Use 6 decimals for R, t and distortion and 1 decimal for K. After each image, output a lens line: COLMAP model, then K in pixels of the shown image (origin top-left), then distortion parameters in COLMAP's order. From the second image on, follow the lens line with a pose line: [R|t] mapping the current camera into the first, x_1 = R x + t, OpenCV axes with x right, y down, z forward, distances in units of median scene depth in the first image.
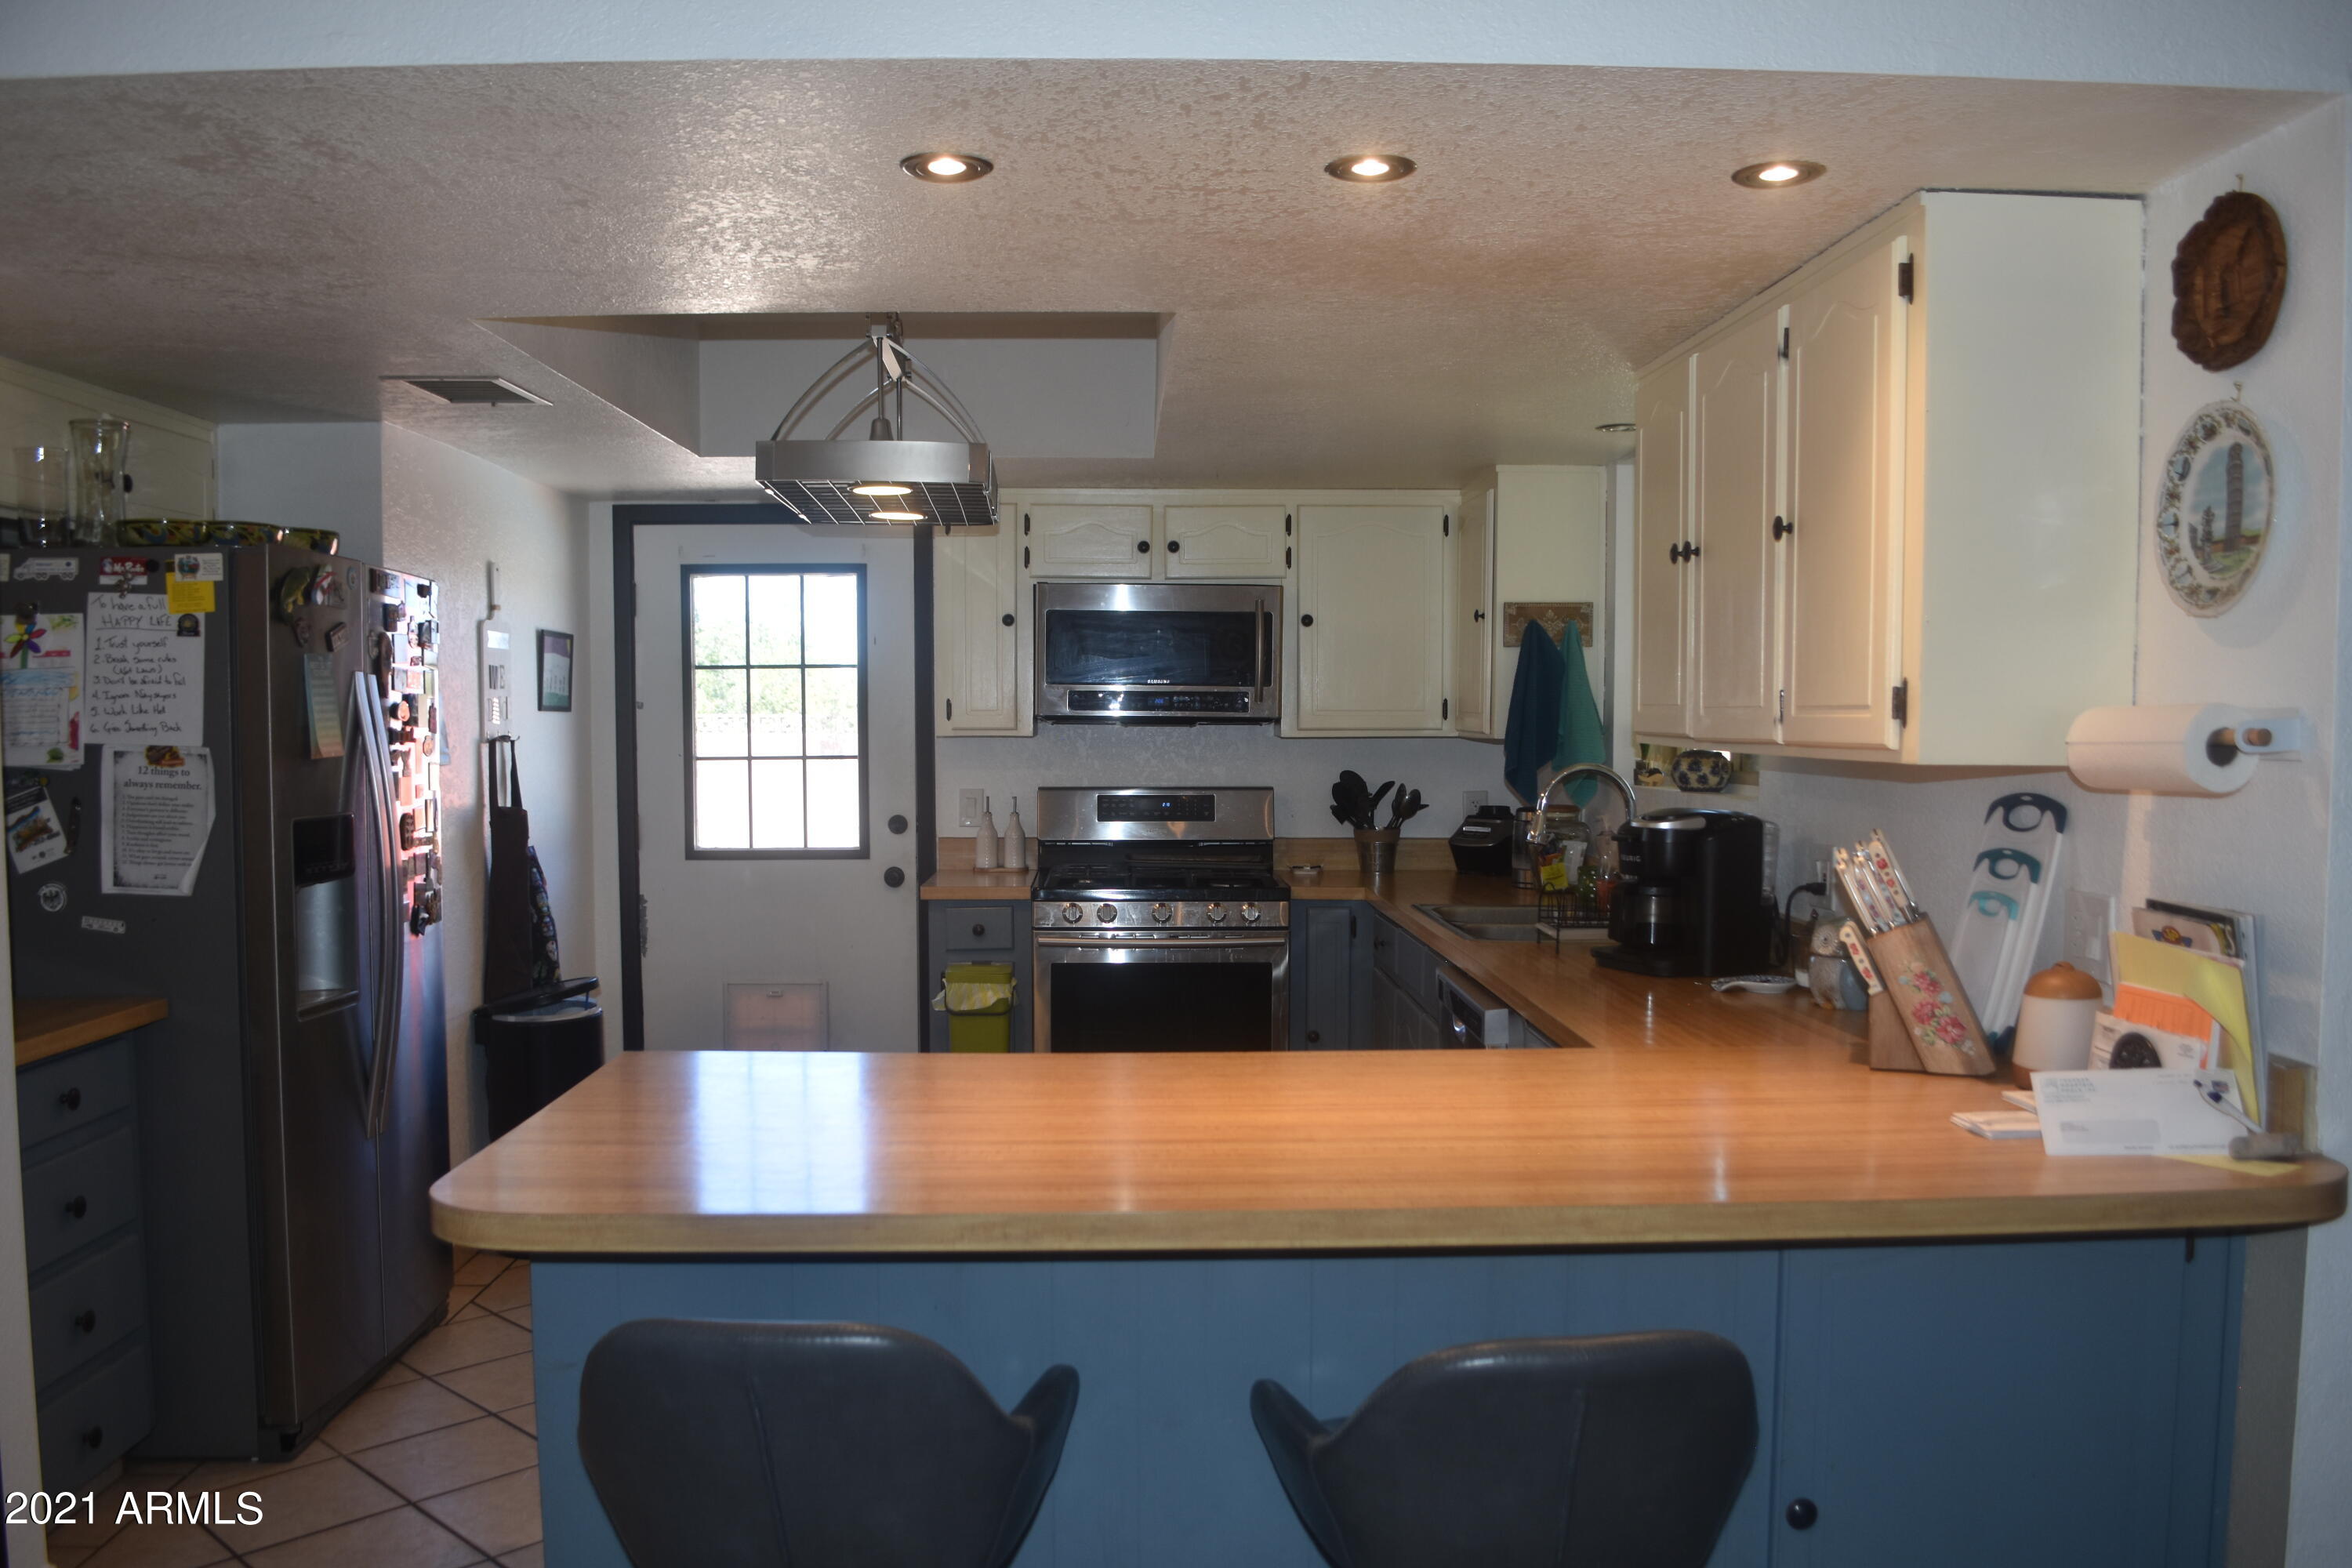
lens RADIAL K [[1863.1, 0, 1176.5], [0, 1863.1, 784.4], [0, 0, 1]] dist [-0.085081, 0.015552]
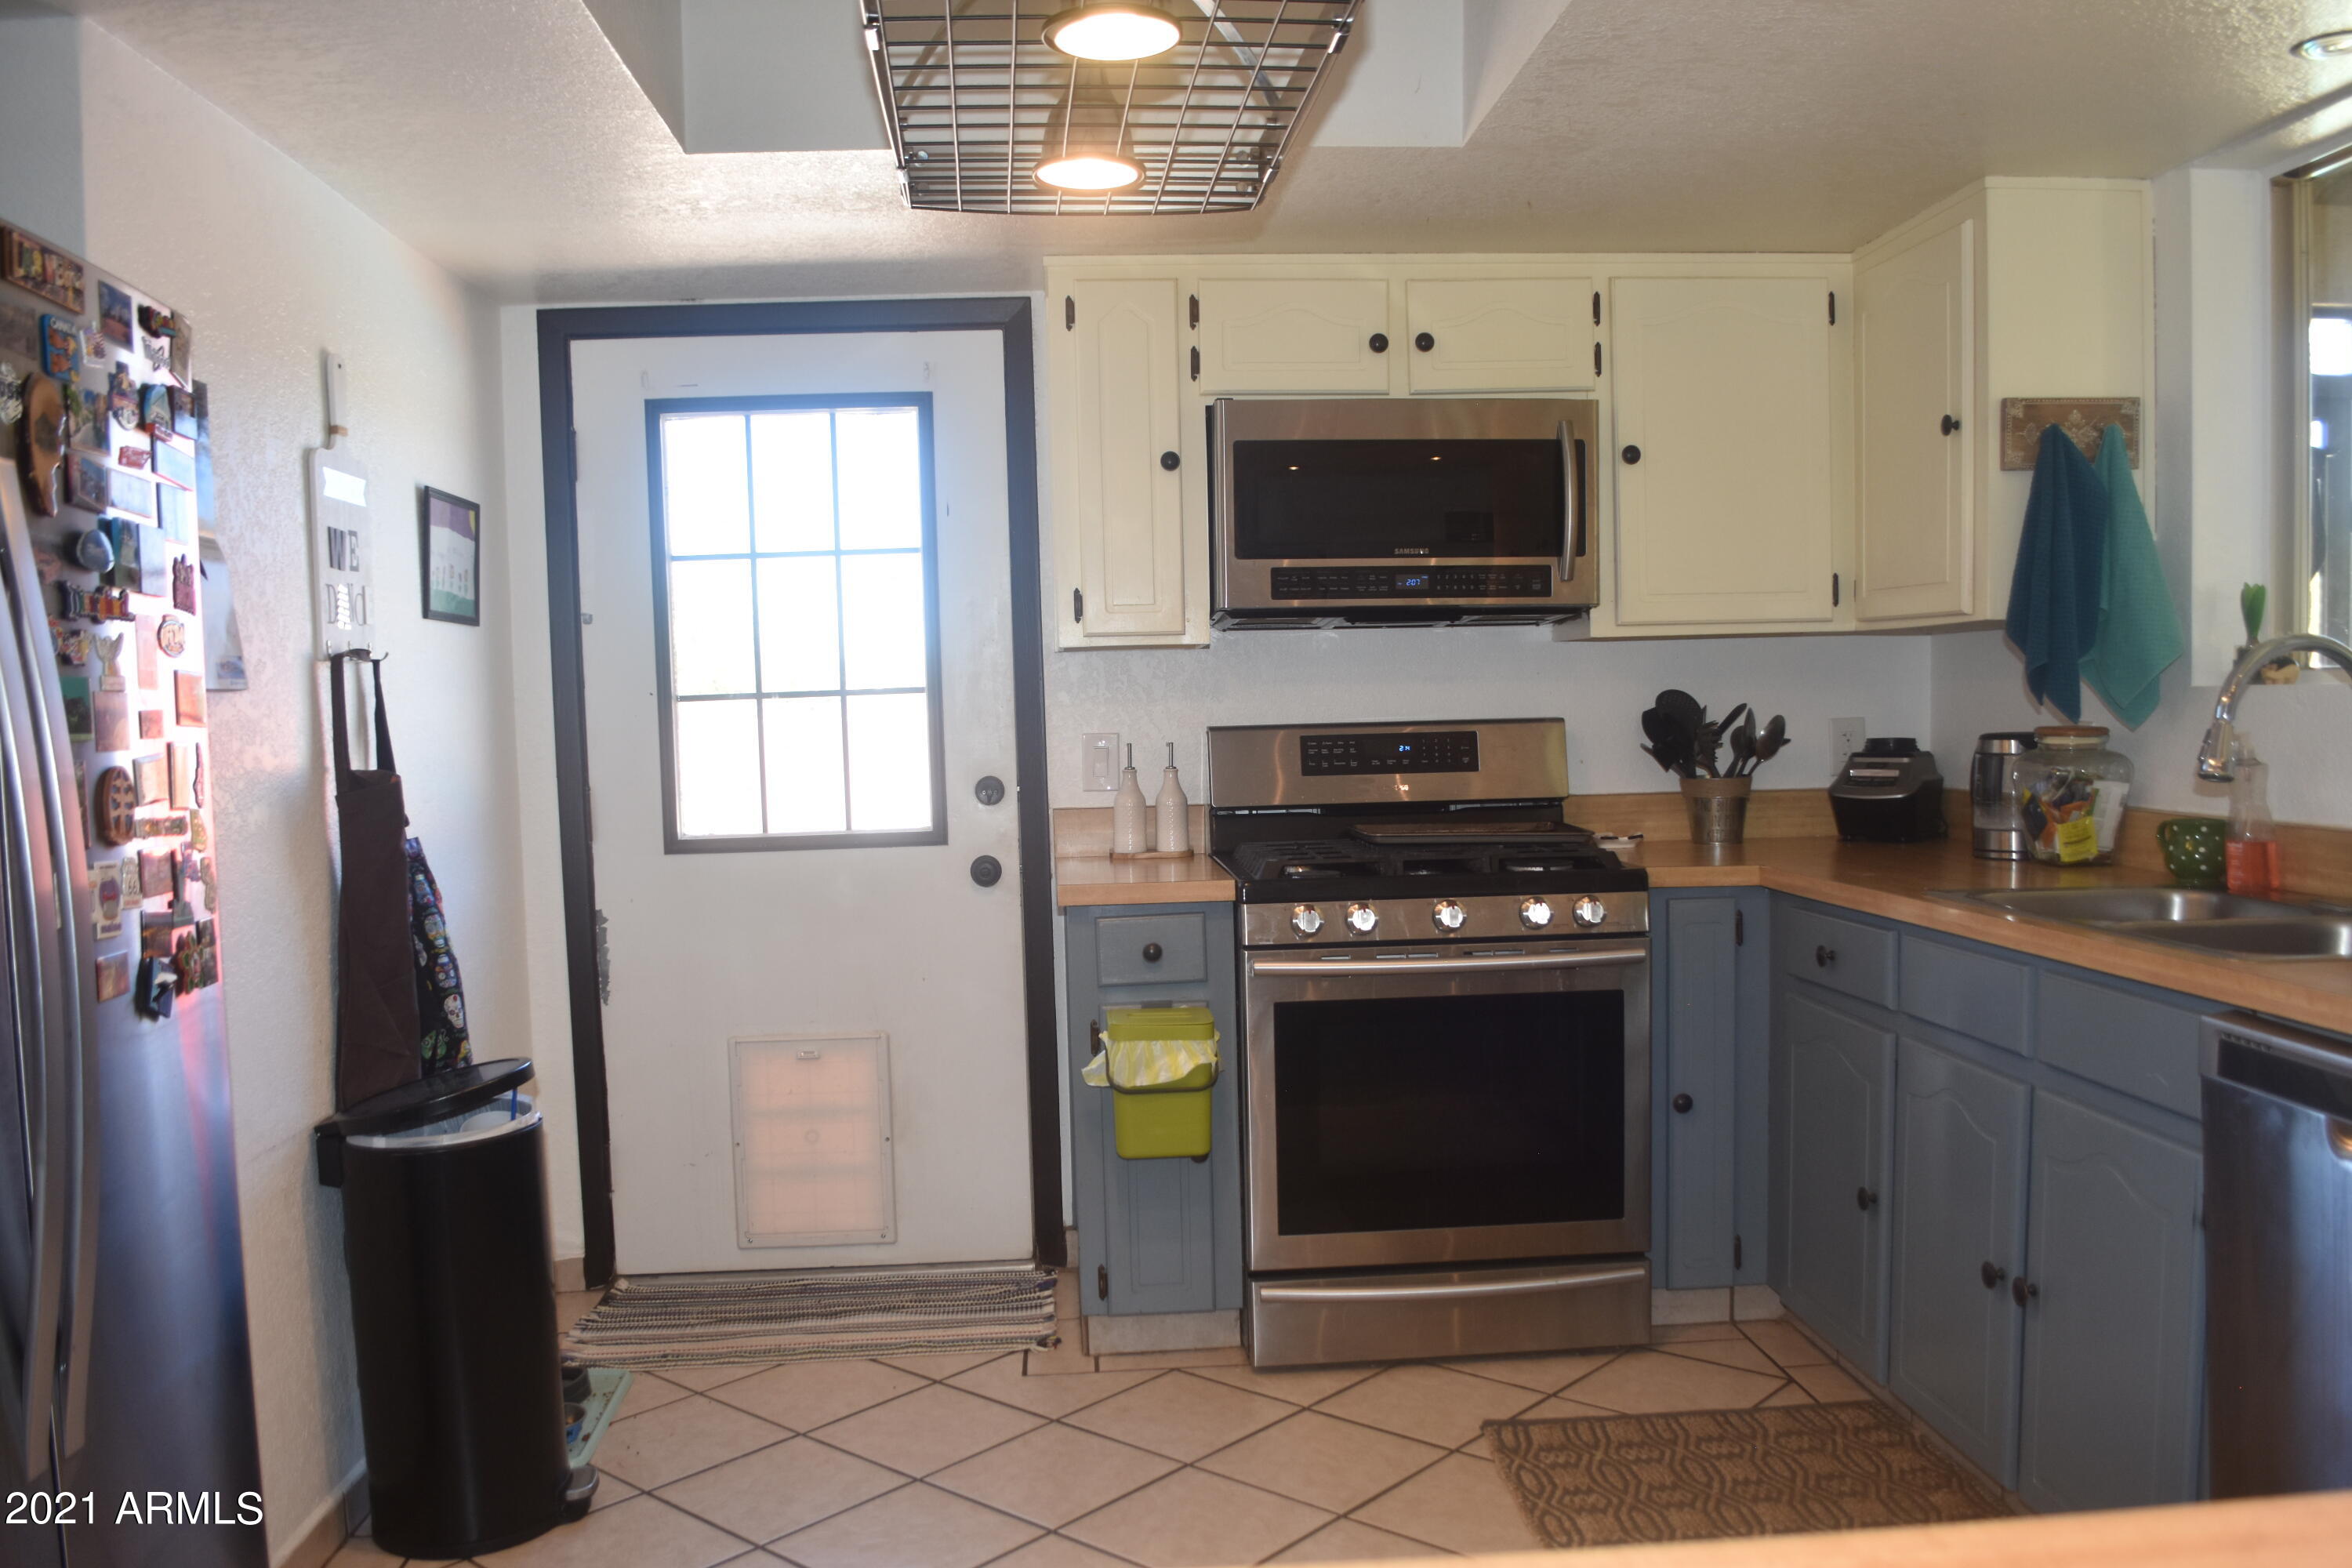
lens RADIAL K [[1863.1, 0, 1175.9], [0, 1863.1, 800.3], [0, 0, 1]] dist [-0.085081, 0.015552]
pose [[0.999190, -0.027703, 0.029183, -0.109632], [0.027206, 0.999480, 0.017279, 0.016313], [-0.029647, -0.016471, 0.999425, 0.362711]]
